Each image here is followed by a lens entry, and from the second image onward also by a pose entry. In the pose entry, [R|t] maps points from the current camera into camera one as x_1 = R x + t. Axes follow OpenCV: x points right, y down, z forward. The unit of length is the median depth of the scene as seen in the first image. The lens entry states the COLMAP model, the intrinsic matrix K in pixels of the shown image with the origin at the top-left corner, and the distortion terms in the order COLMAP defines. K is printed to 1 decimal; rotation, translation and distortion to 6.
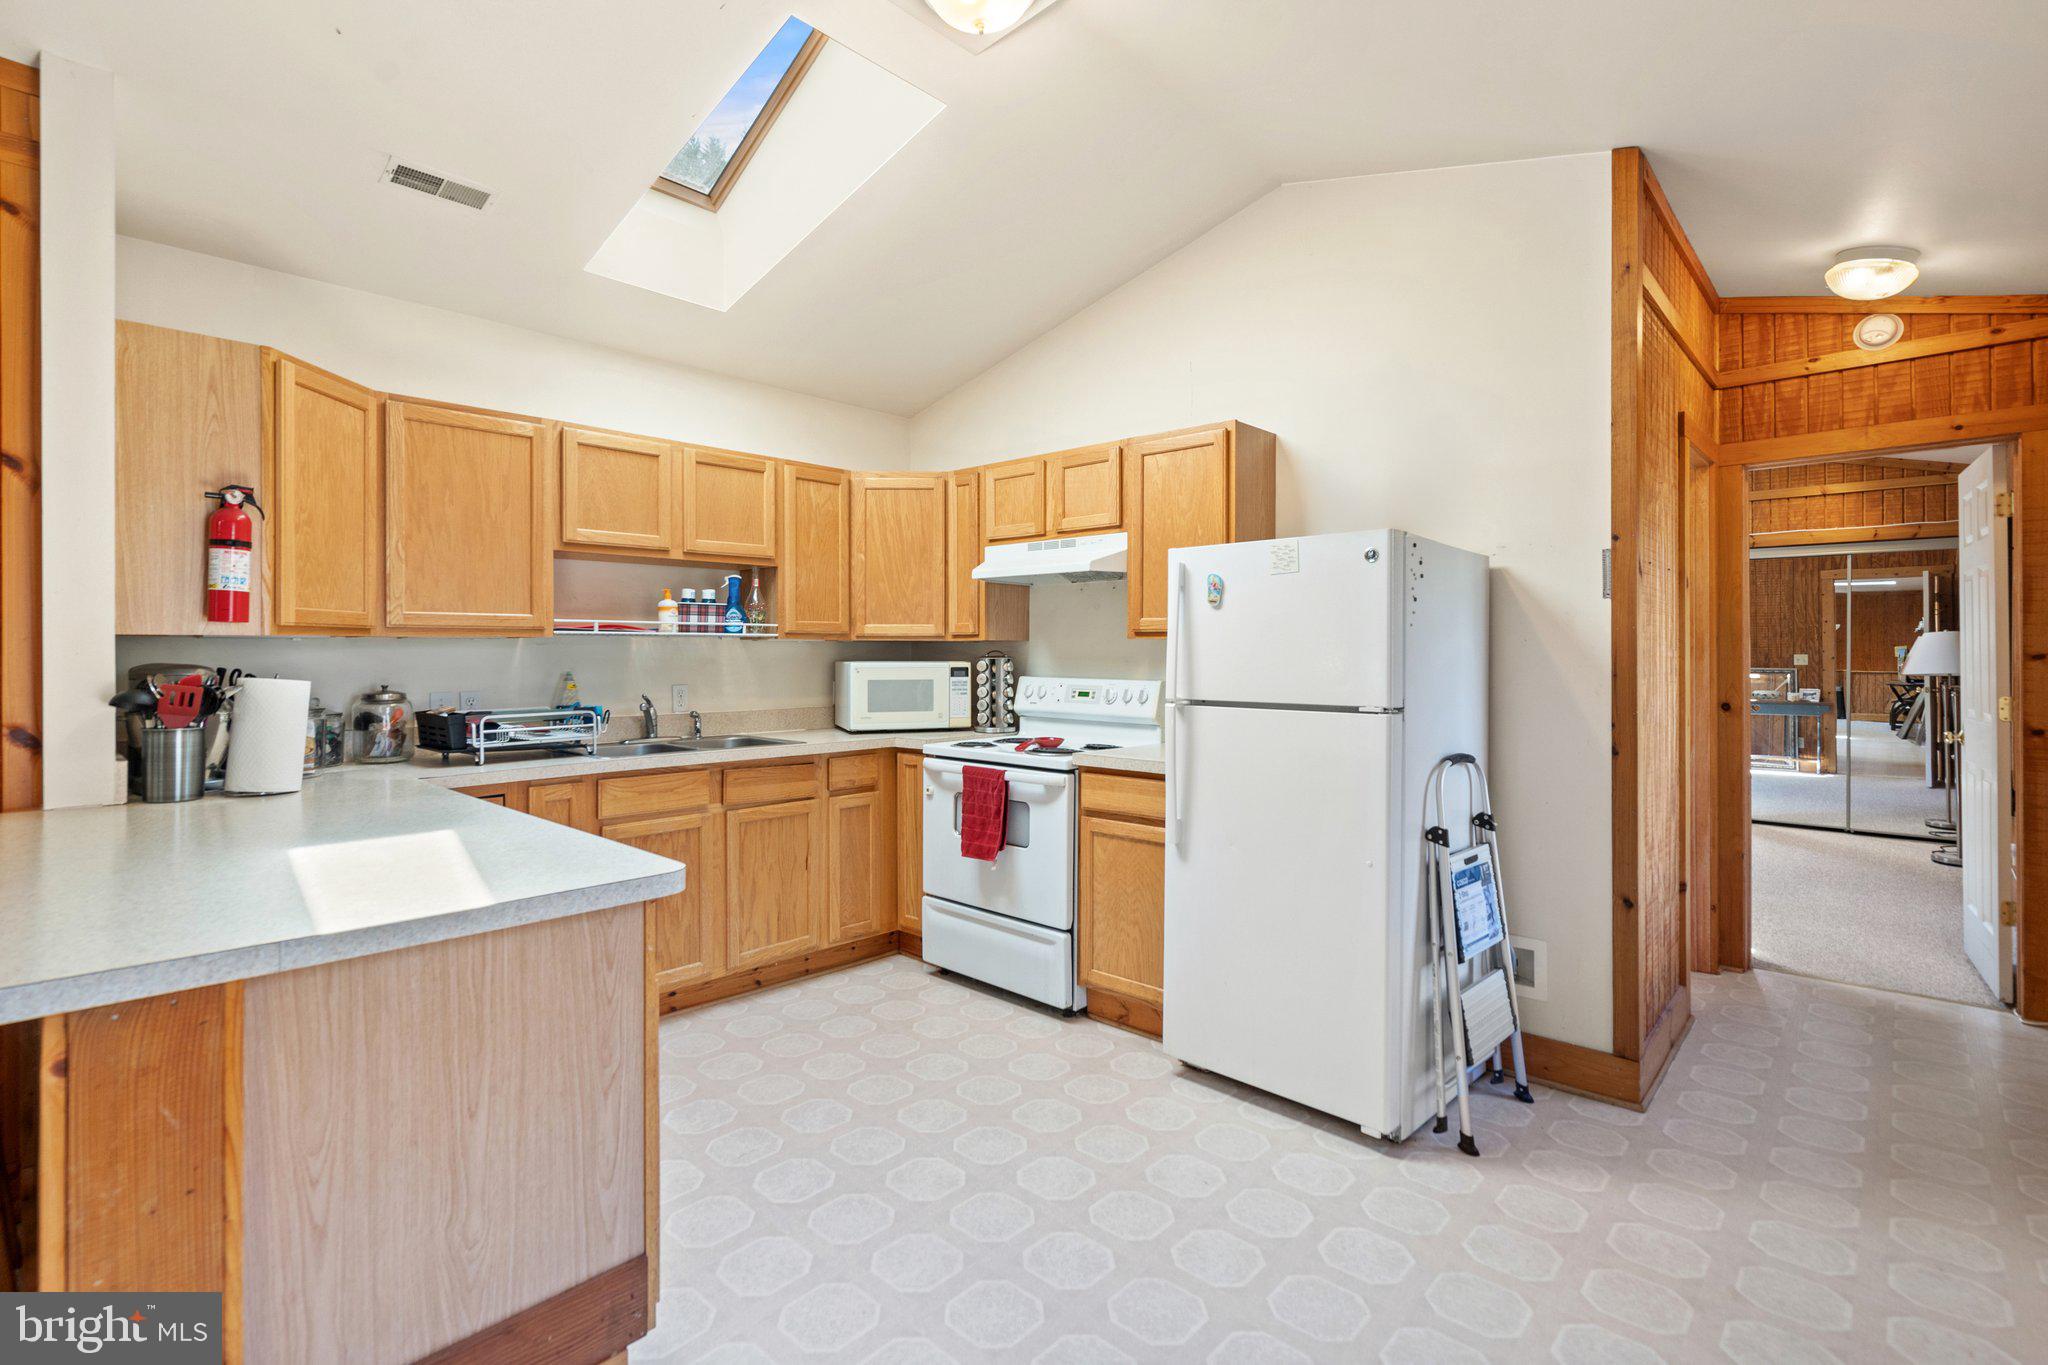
lens RADIAL K [[953.5, 0, 964.7], [0, 953.5, 651.0], [0, 0, 1]] dist [-0.004580, 0.001506]
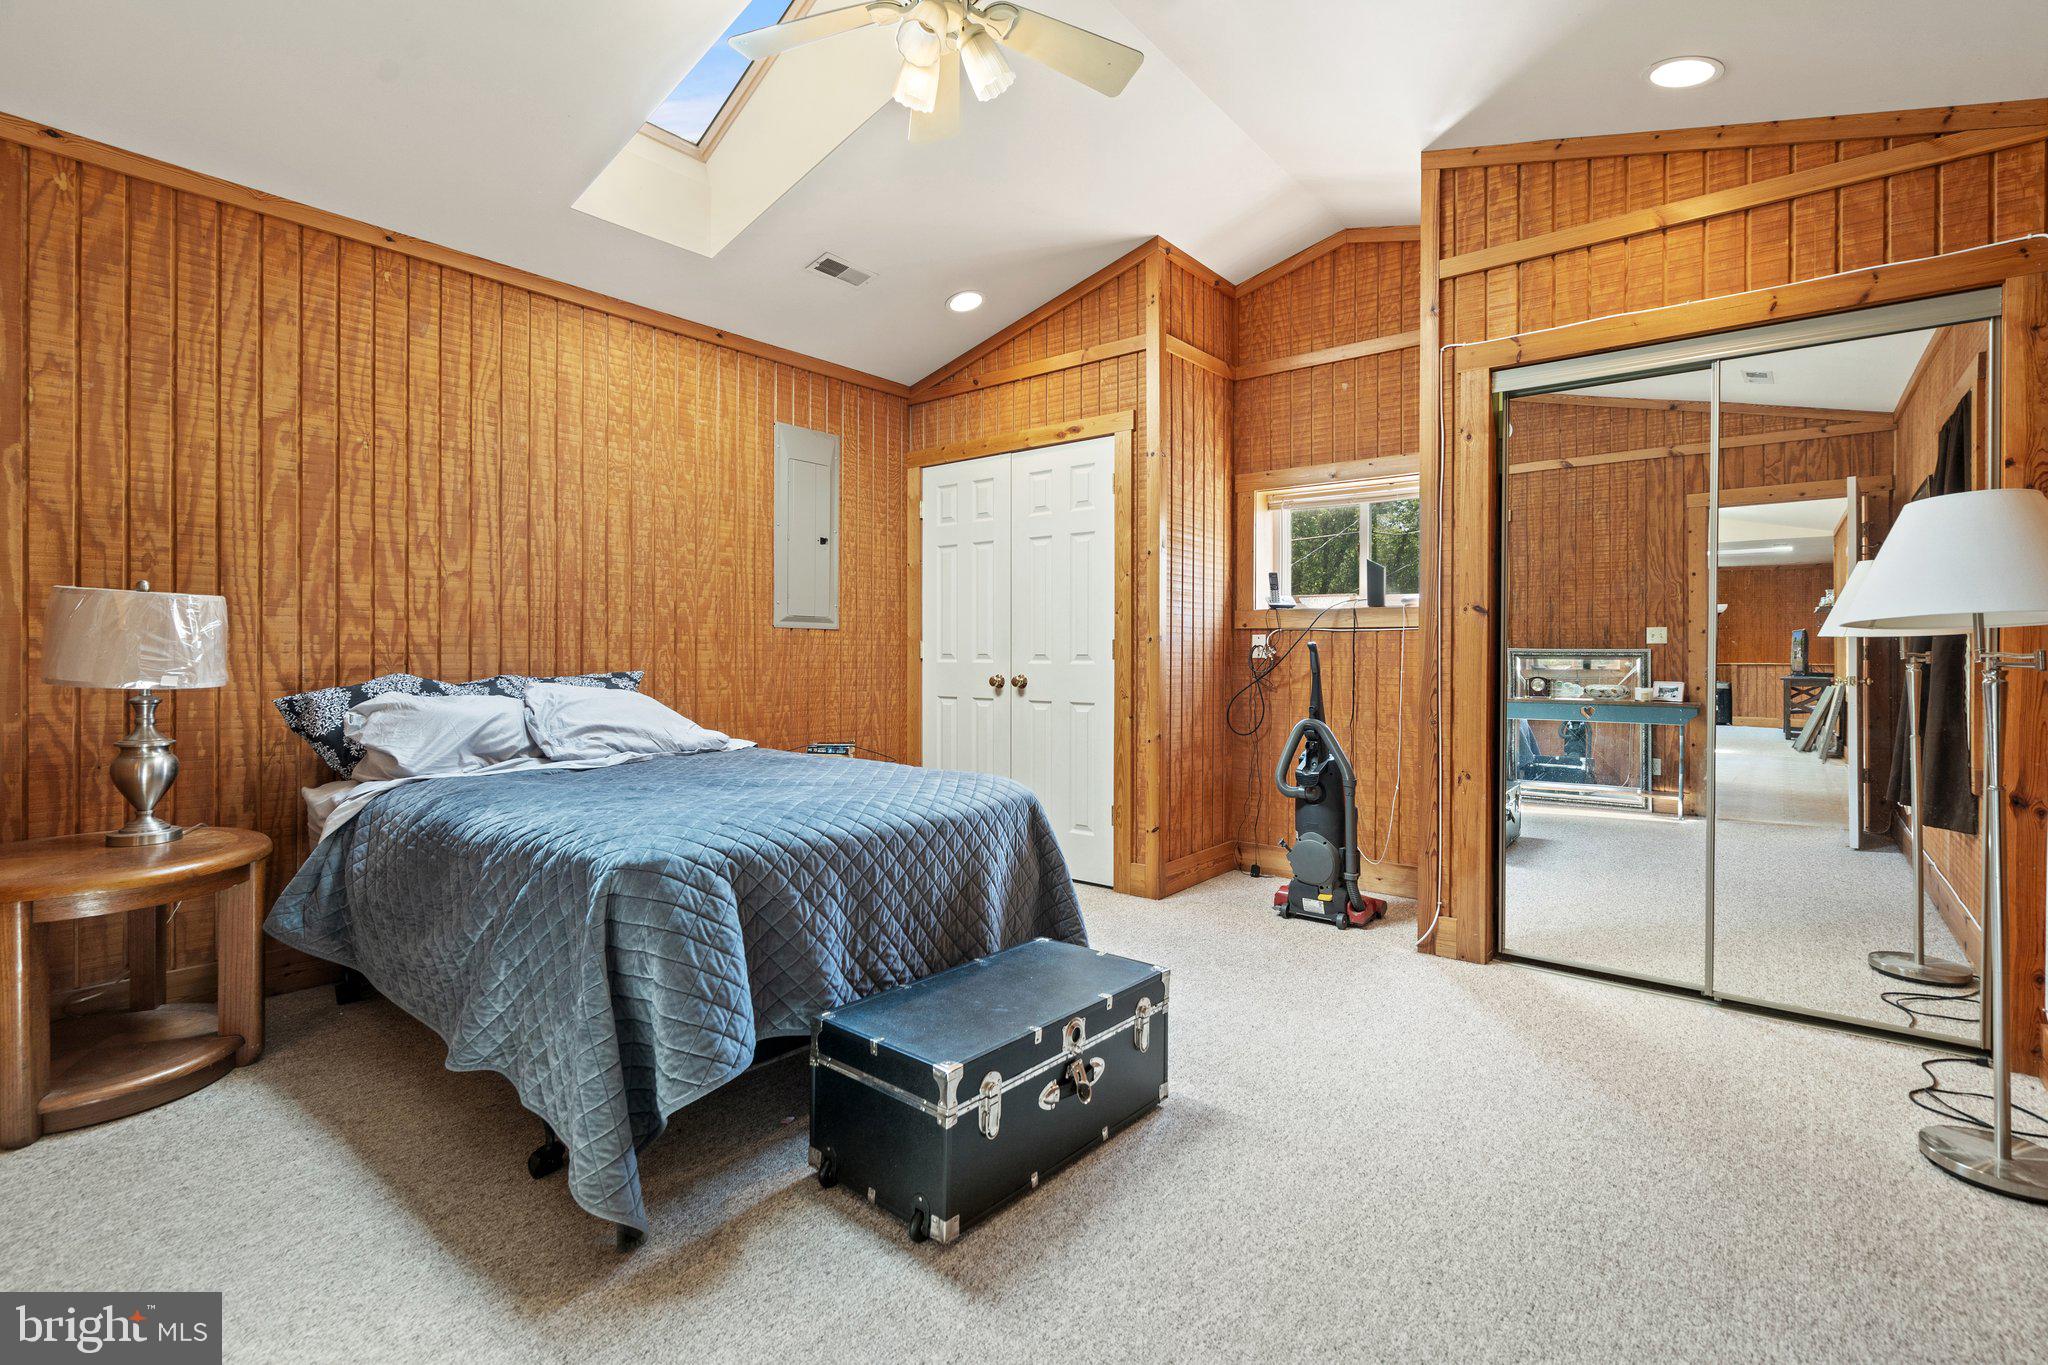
lens RADIAL K [[953.5, 0, 968.4], [0, 953.5, 659.1], [0, 0, 1]] dist [-0.004580, 0.001506]
pose [[0.997793, 0.001574, 0.066385, 0.387971], [-0.002037, 0.999974, 0.006905, 0.021608], [-0.066373, -0.007025, 0.997770, 0.406676]]
